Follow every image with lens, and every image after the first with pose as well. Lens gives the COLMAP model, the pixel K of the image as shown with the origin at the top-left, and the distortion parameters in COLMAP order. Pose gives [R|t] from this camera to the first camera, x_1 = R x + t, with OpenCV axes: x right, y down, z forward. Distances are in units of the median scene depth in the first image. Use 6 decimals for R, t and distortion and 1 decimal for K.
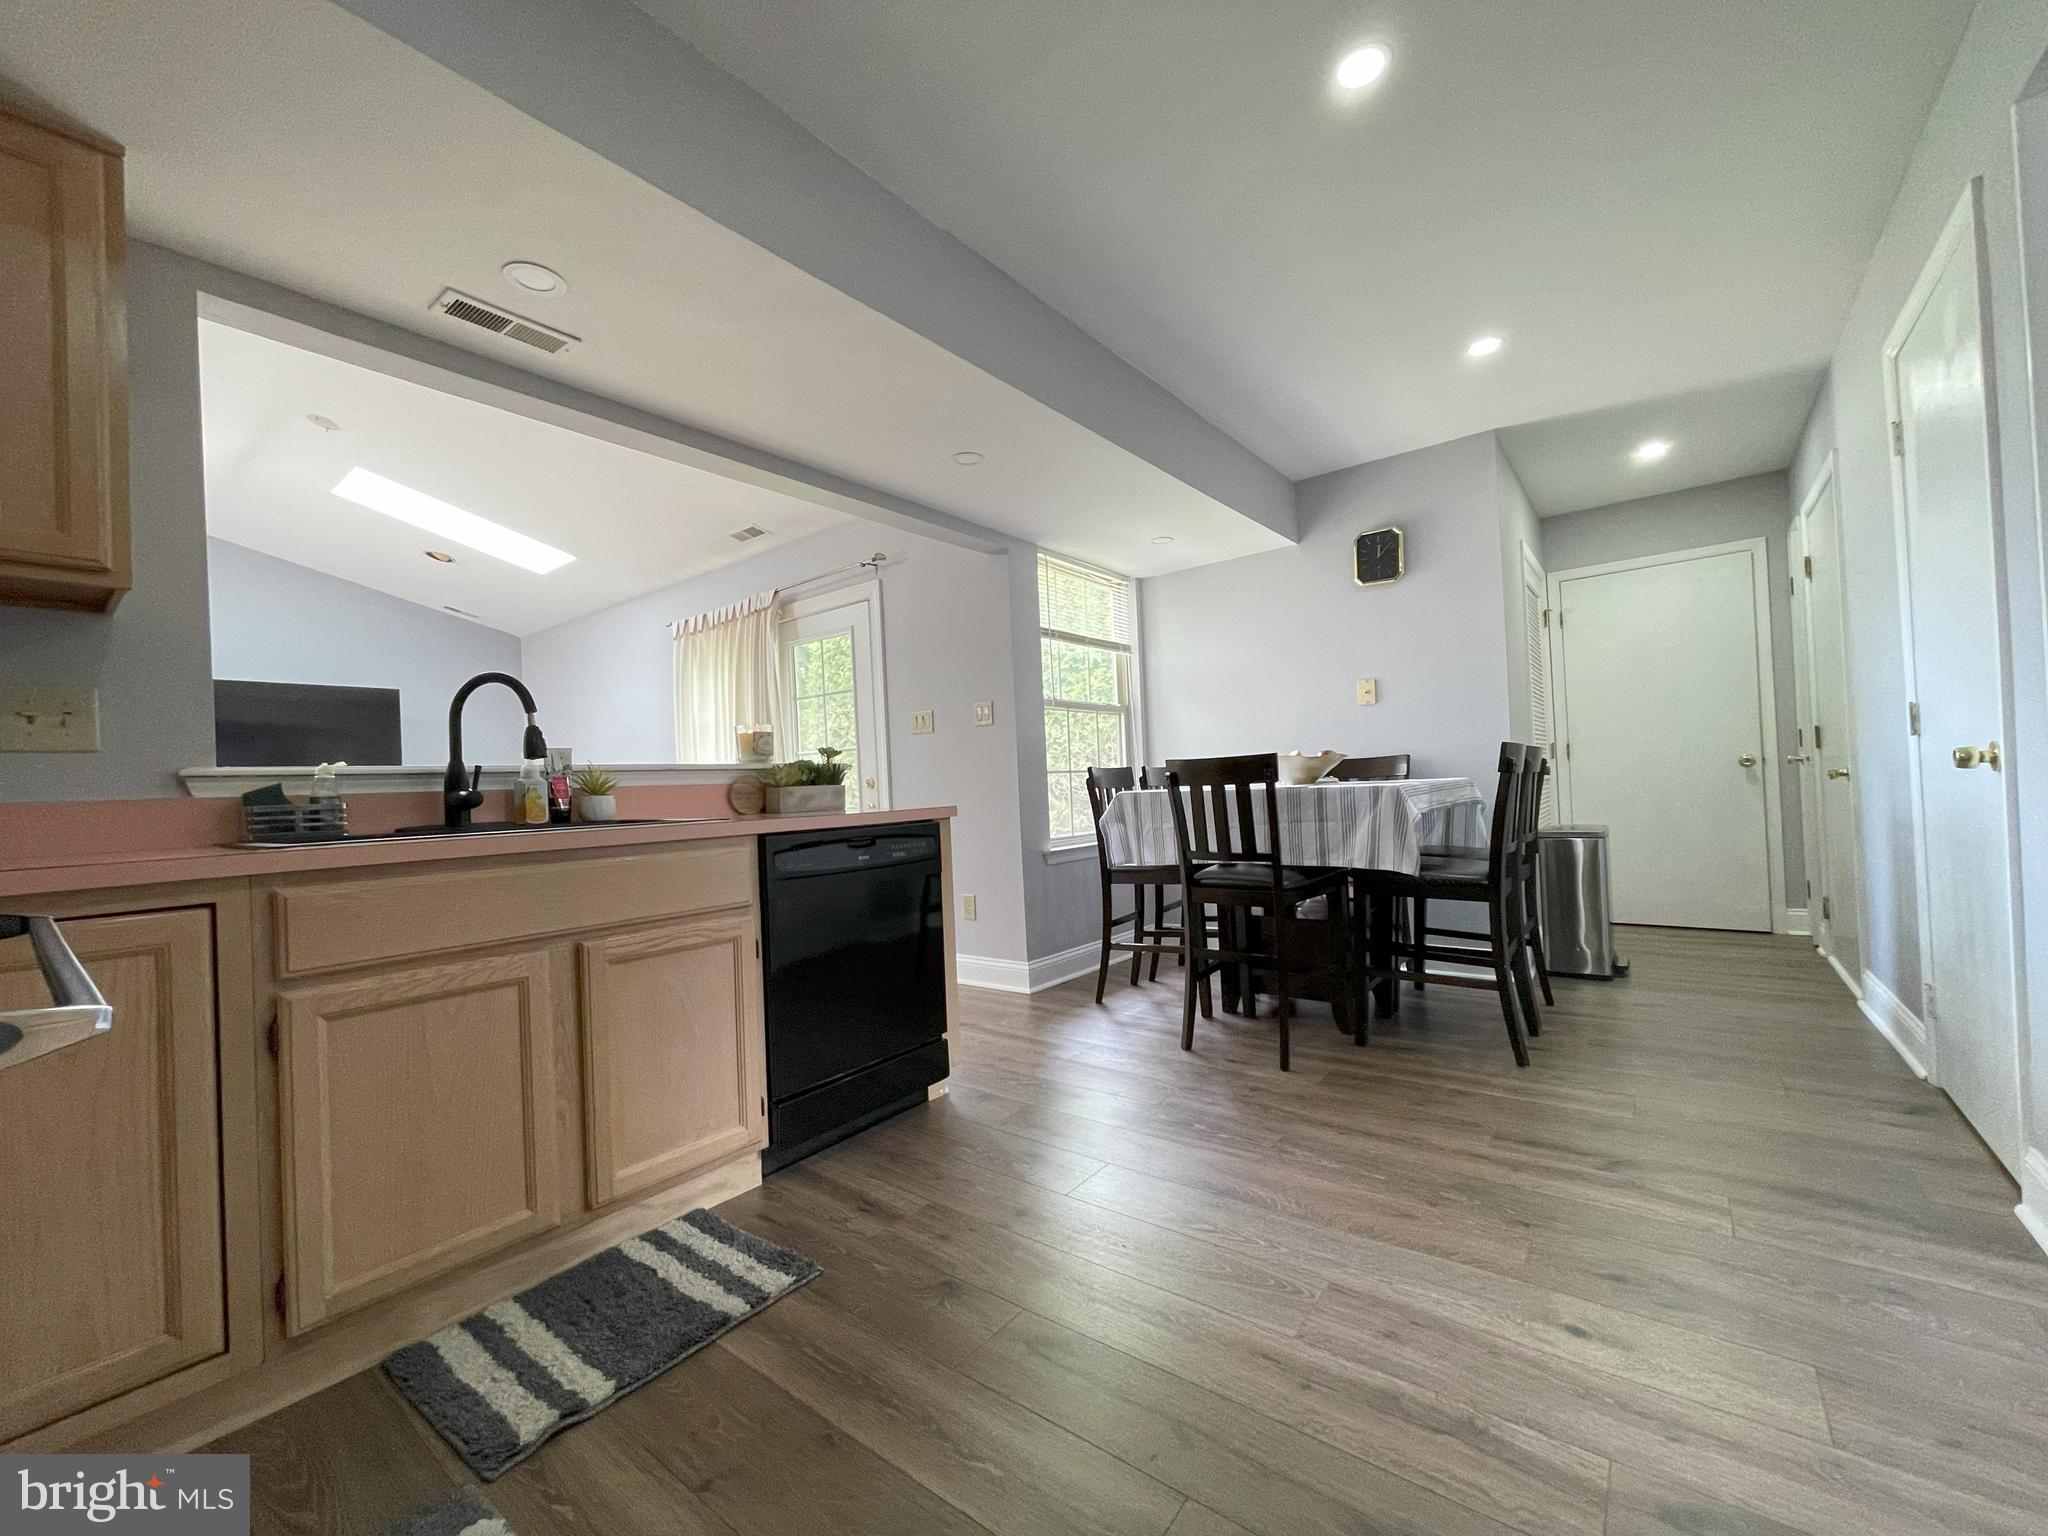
lens RADIAL K [[828.4, 0, 1019.8], [0, 828.4, 773.2], [0, 0, 1]] dist [-0.000187, -0.000271]
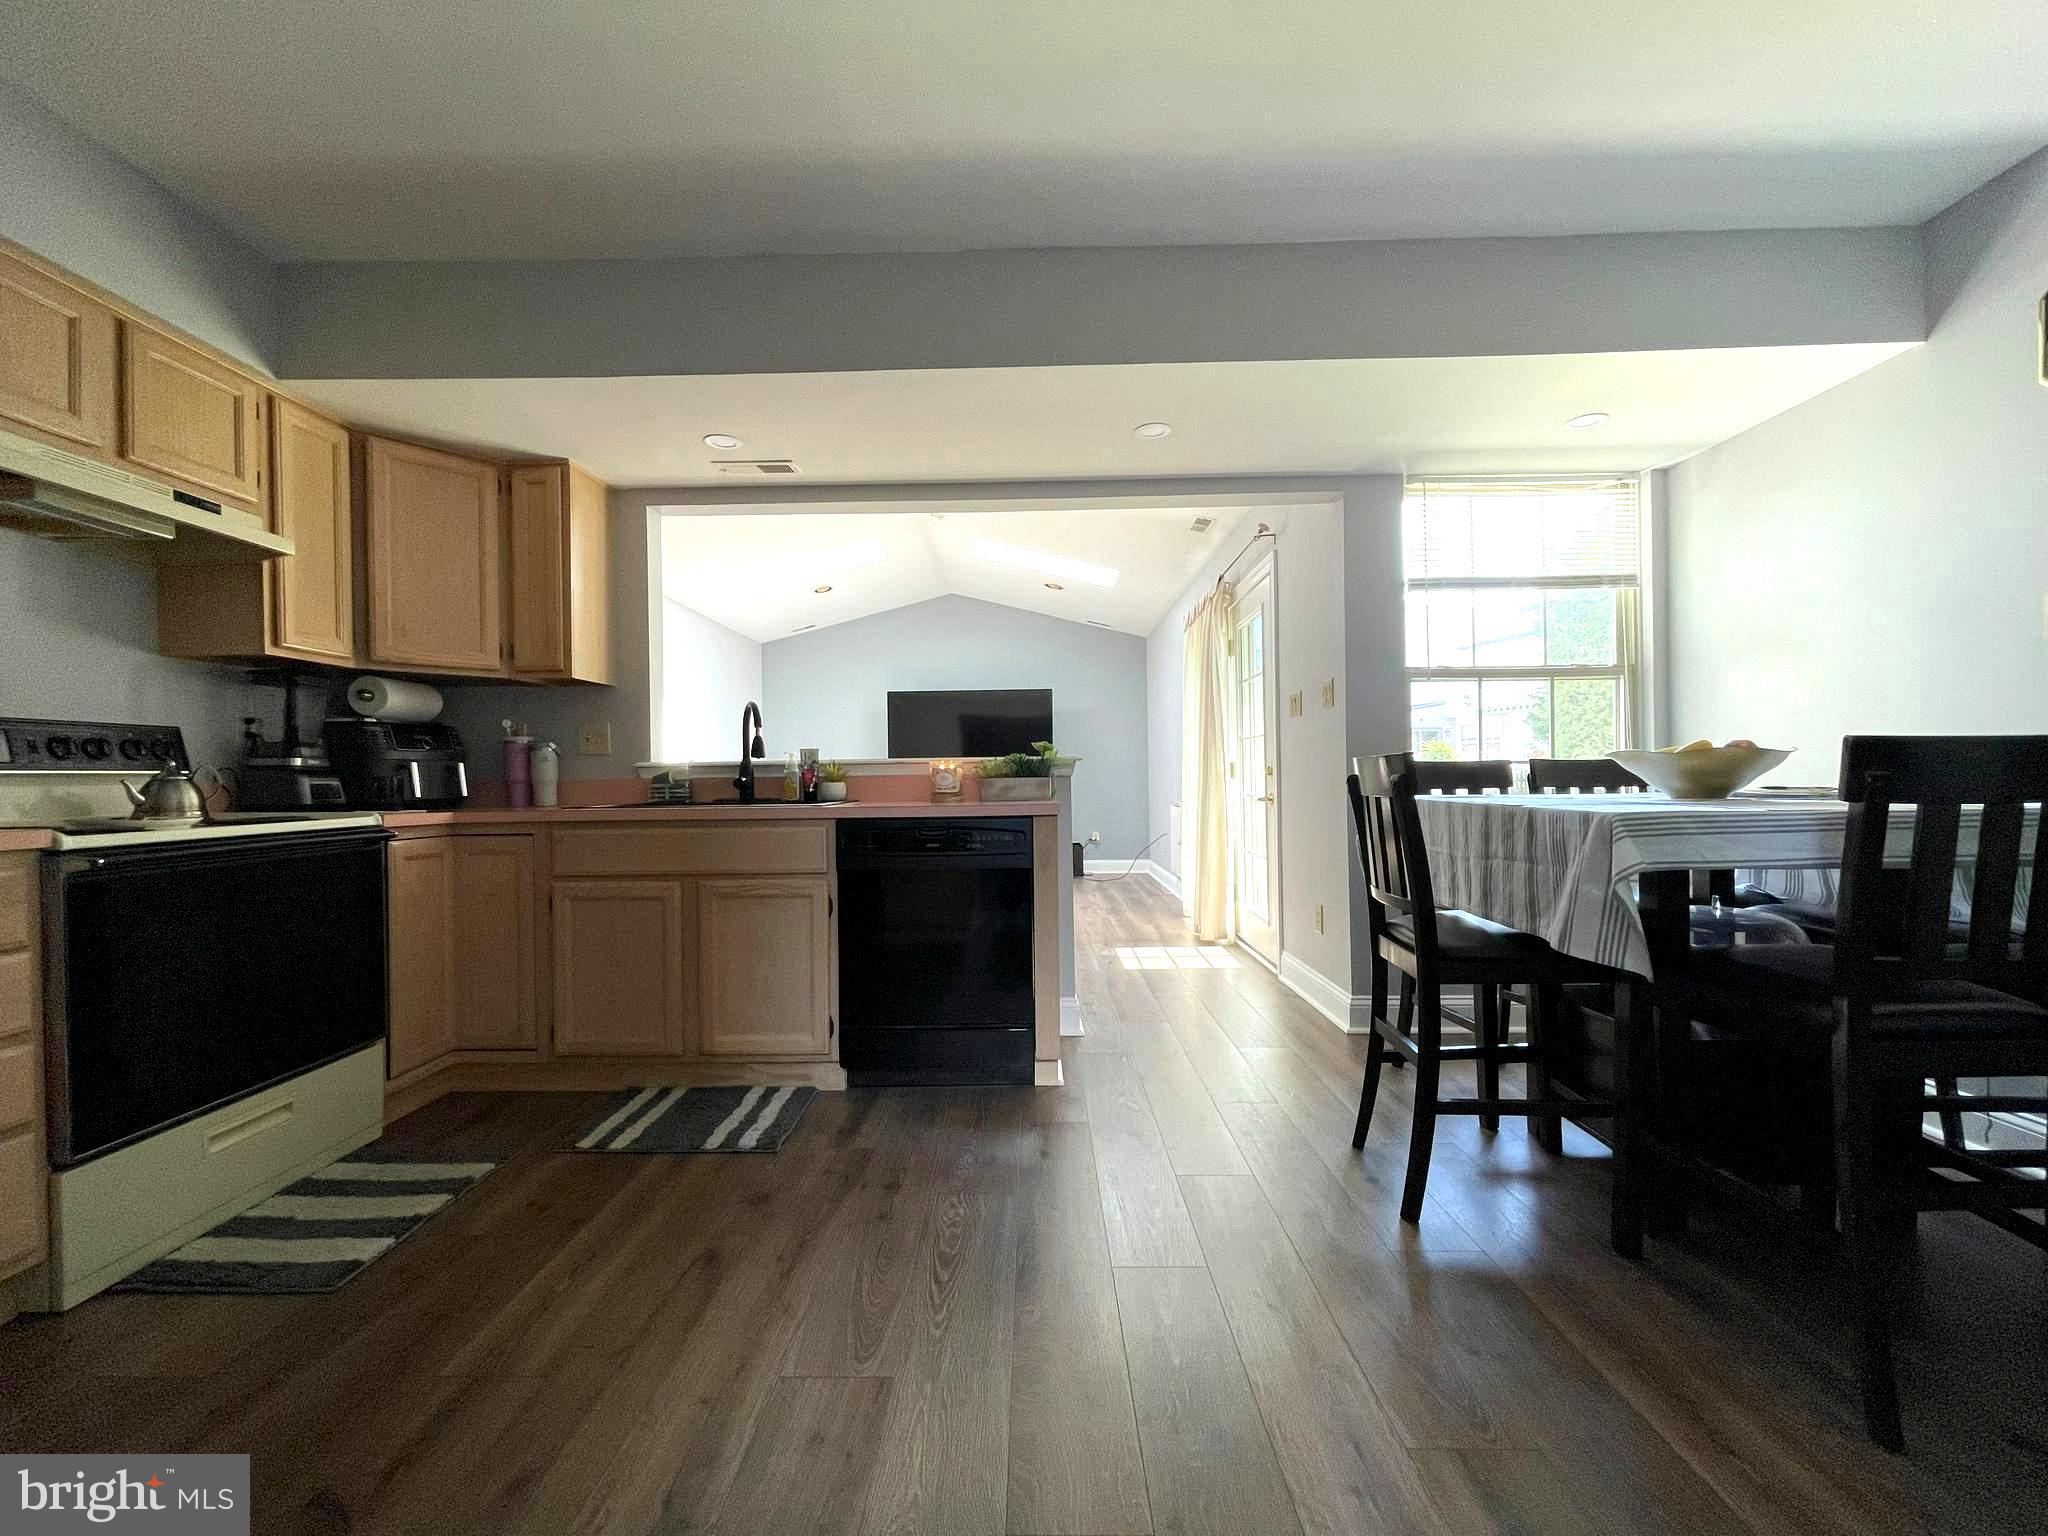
lens RADIAL K [[819.9, 0, 1022.8], [0, 819.9, 791.5], [0, 0, 1]] dist [0.001335, 0.000144]
pose [[0.607095, 0.048264, -0.793163, 0.472277], [0.000051, 0.998151, 0.060776, -0.024944], [0.794630, -0.036937, 0.605970, 0.251138]]
